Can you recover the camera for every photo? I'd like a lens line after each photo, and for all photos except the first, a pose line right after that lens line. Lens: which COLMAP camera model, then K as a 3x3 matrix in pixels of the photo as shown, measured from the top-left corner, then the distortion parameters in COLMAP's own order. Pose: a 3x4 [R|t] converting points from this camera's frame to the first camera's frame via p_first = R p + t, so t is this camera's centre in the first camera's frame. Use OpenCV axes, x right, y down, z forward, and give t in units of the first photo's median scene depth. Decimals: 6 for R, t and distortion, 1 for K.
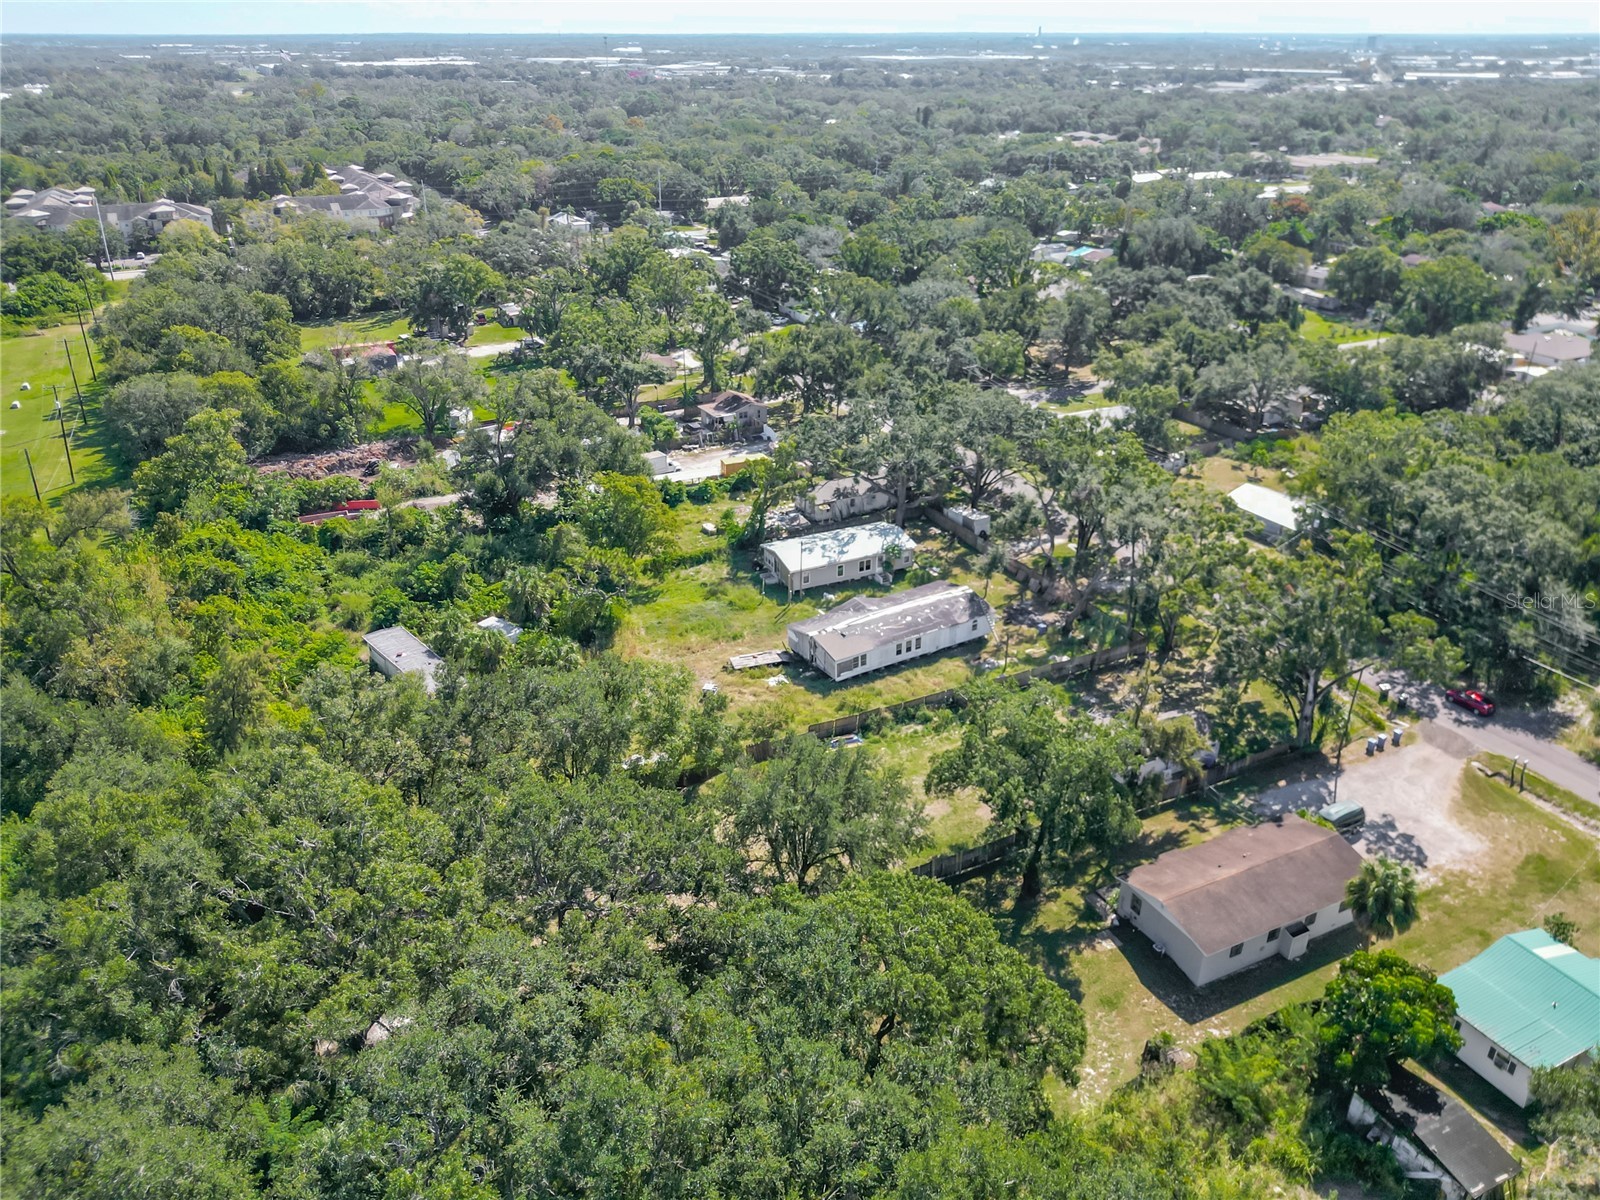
lens RADIAL K [[1126.0, 0, 793.1], [0, 1126.0, 634.3], [0, 0, 1]] dist [0.061936, -0.057298]
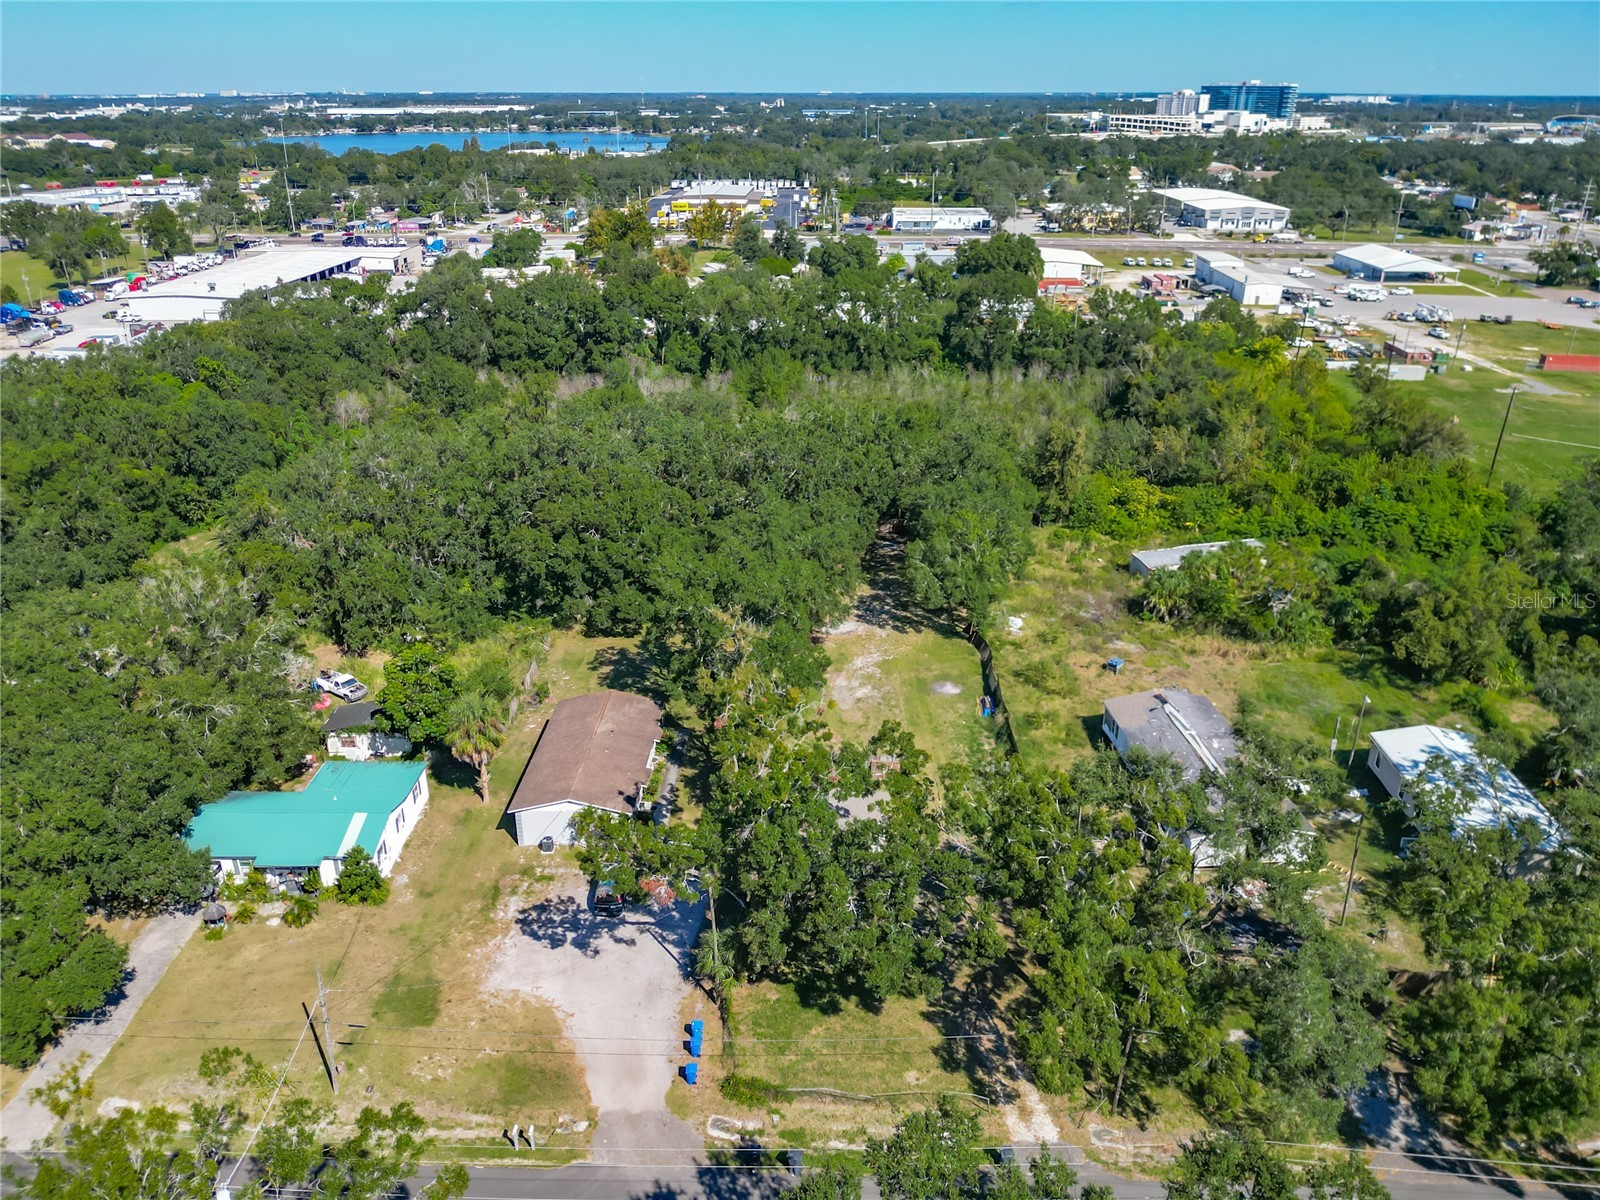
lens RADIAL K [[1173.7, 0, 800.0], [0, 1173.7, 600.0], [0, 0, 1]] dist [0.034958, -0.072022]
pose [[-0.471291, 0.348408, -0.810245, 0.765462], [-0.413135, 0.724441, 0.551819, -0.390613], [0.779233, 0.594808, -0.197483, 0.839831]]
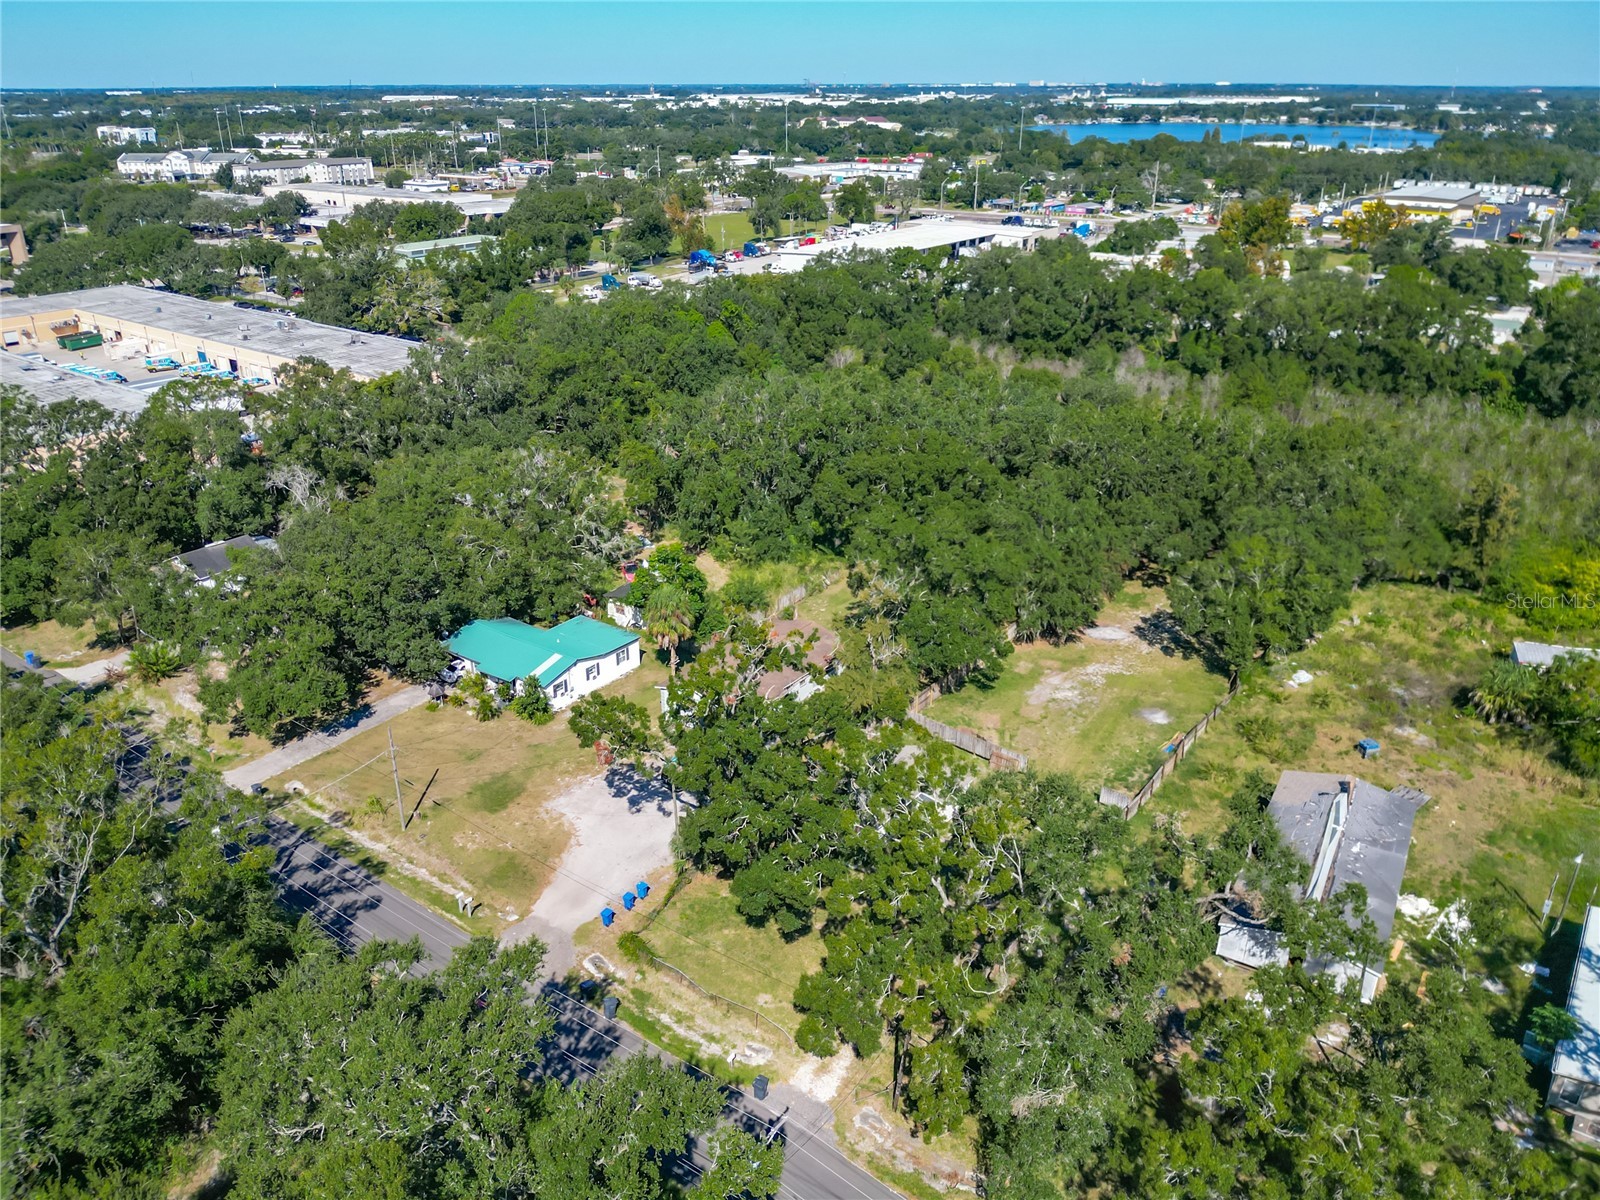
lens RADIAL K [[1163.8, 0, 797.6], [0, 1163.8, 599.6], [0, 0, 1]] dist [0.020535, -0.053003]
pose [[-0.891423, 0.183992, -0.414140, 0.569010], [-0.211304, 0.639685, 0.739022, -0.504404], [0.400893, 0.746290, -0.531352, 1.064055]]
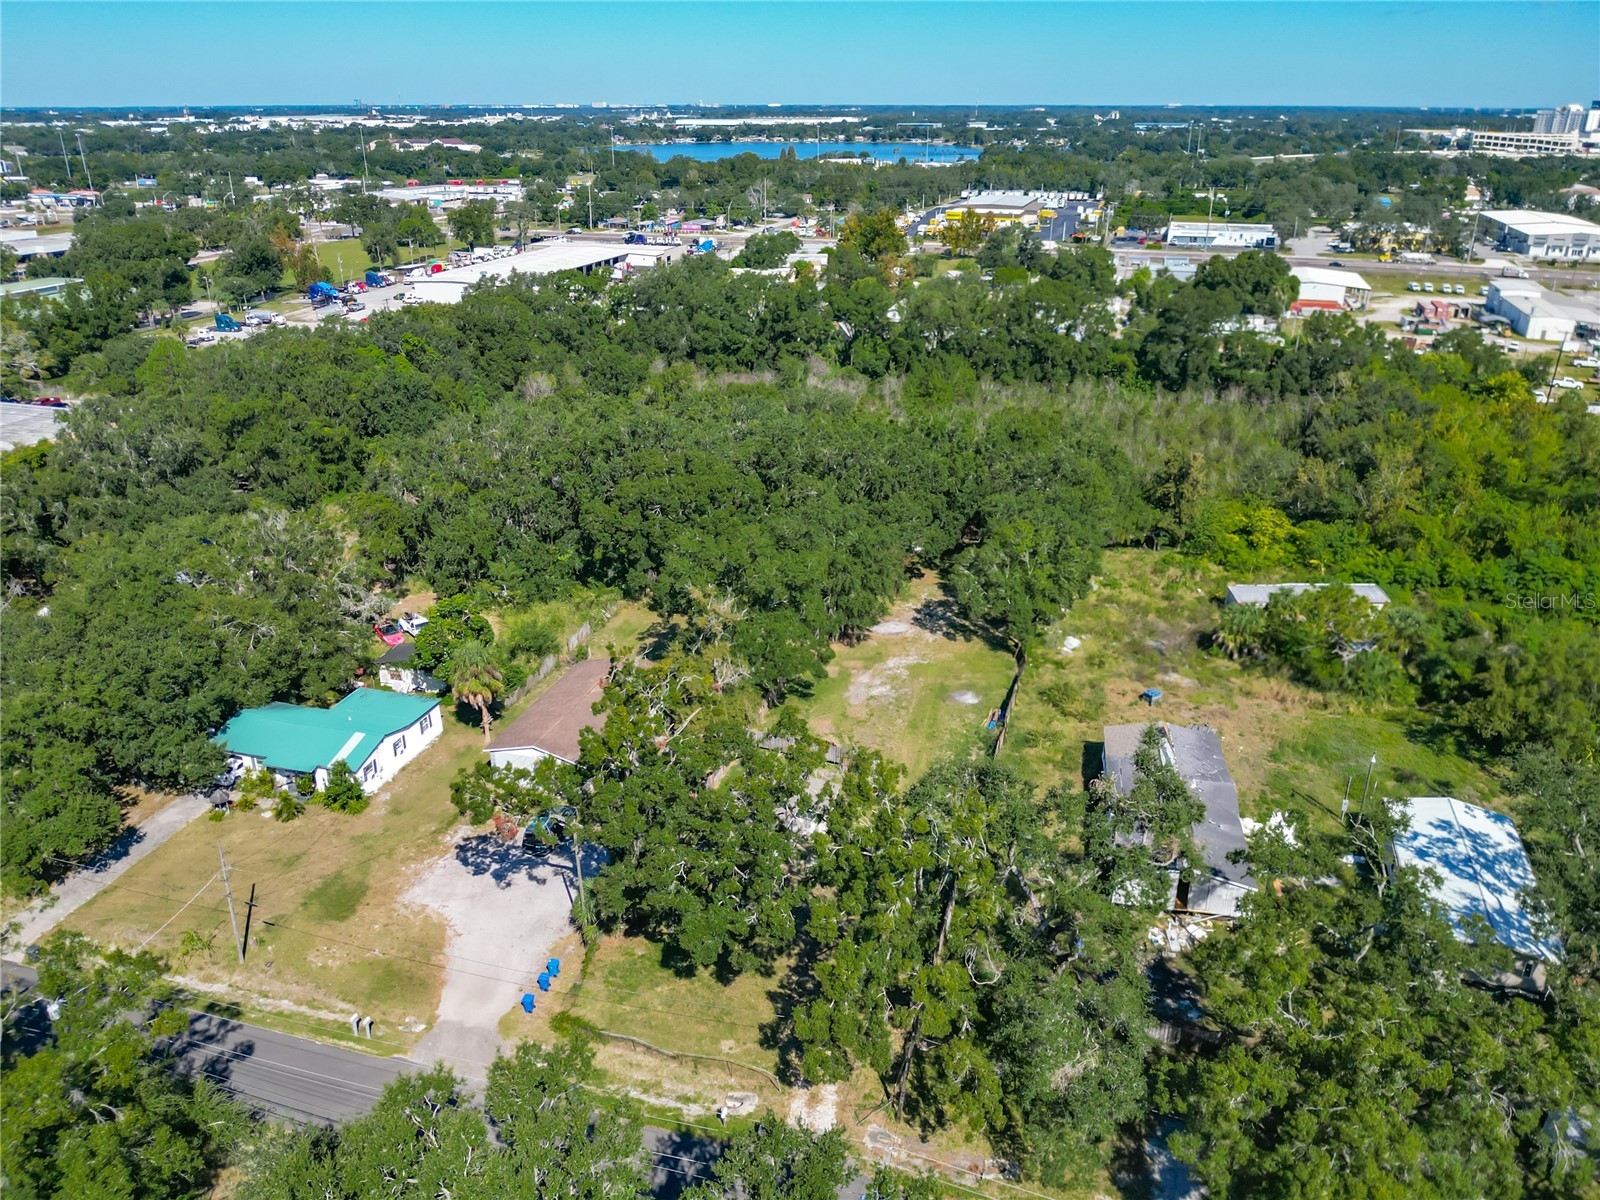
lens RADIAL K [[1170.4, 0, 799.1], [0, 1170.4, 596.4], [0, 0, 1]] dist [0.025024, -0.056791]
pose [[-0.687354, 0.279822, -0.670257, 0.669418], [-0.340884, 0.690580, 0.637885, -0.465975], [0.641360, 0.666933, -0.379286, 0.991611]]
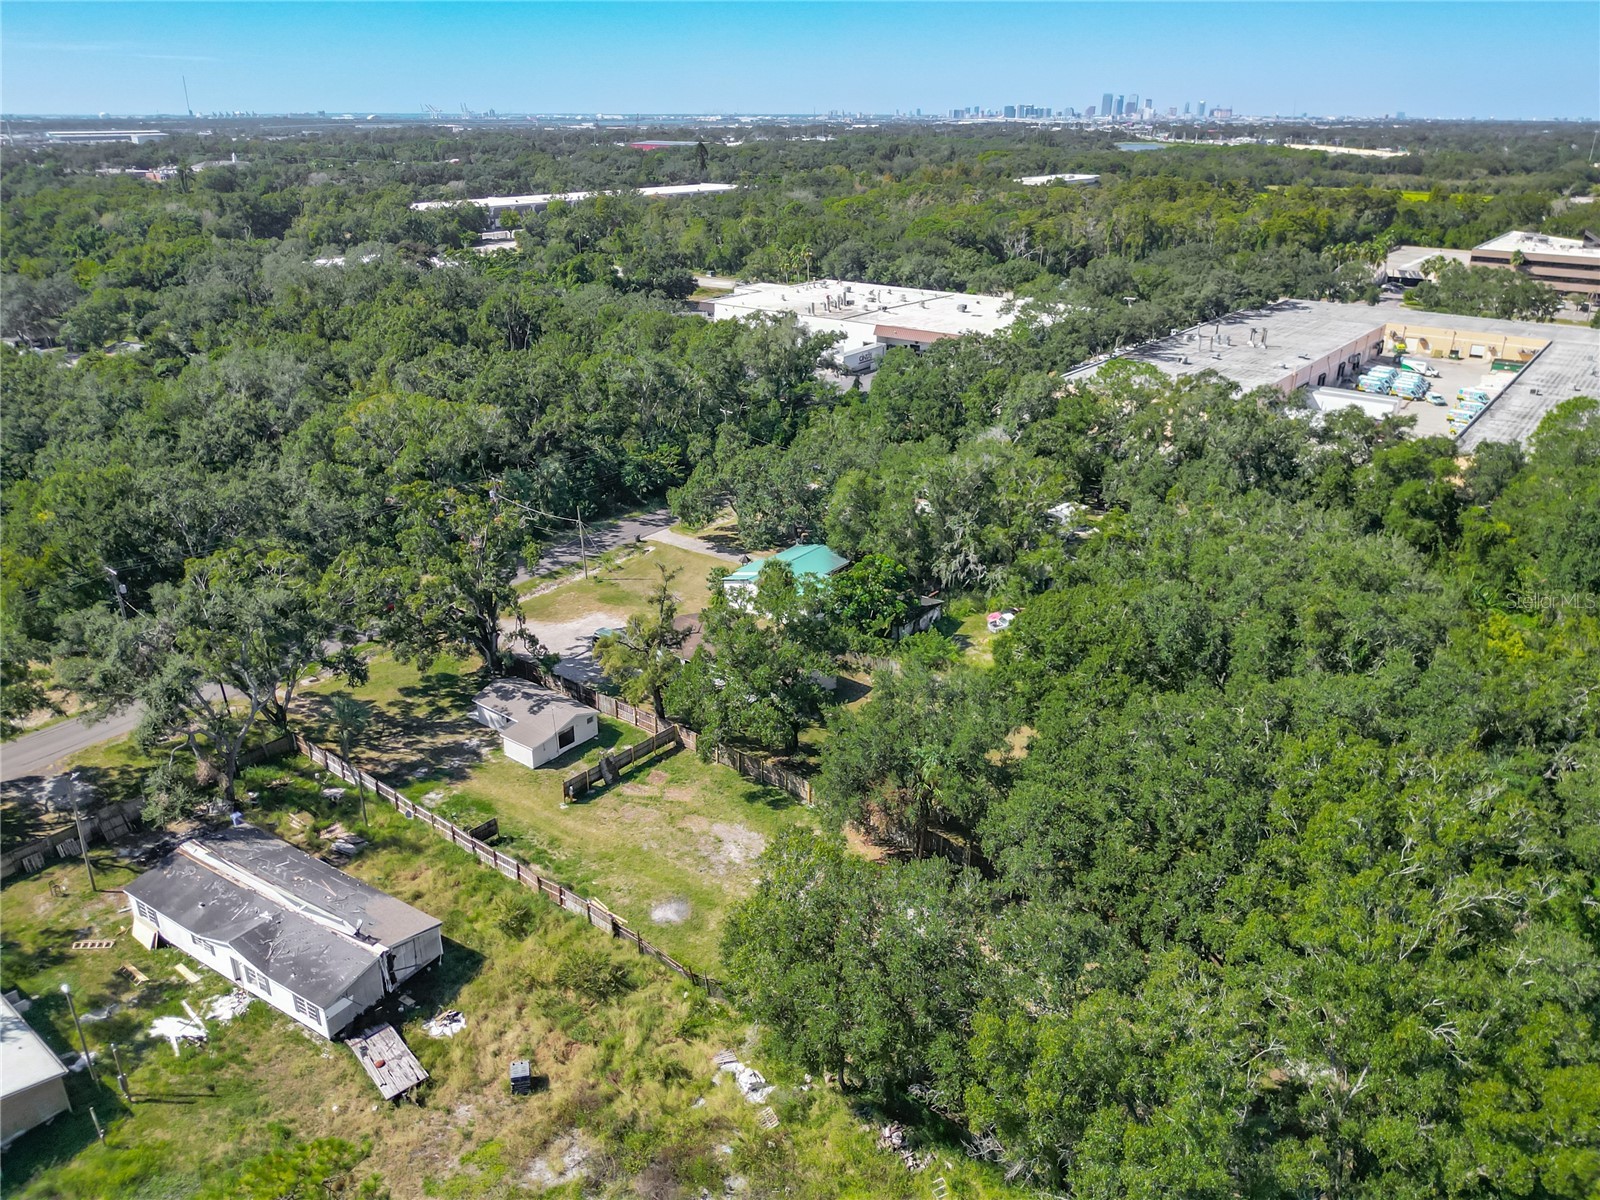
lens RADIAL K [[1173.7, 0, 800.0], [0, 1173.7, 600.0], [0, 0, 1]] dist [0.034958, -0.072022]
pose [[-0.429203, -0.350749, 0.832322, -0.486611], [0.418495, 0.739402, 0.527397, -0.340334], [-0.800404, 0.574682, -0.170567, 0.746388]]
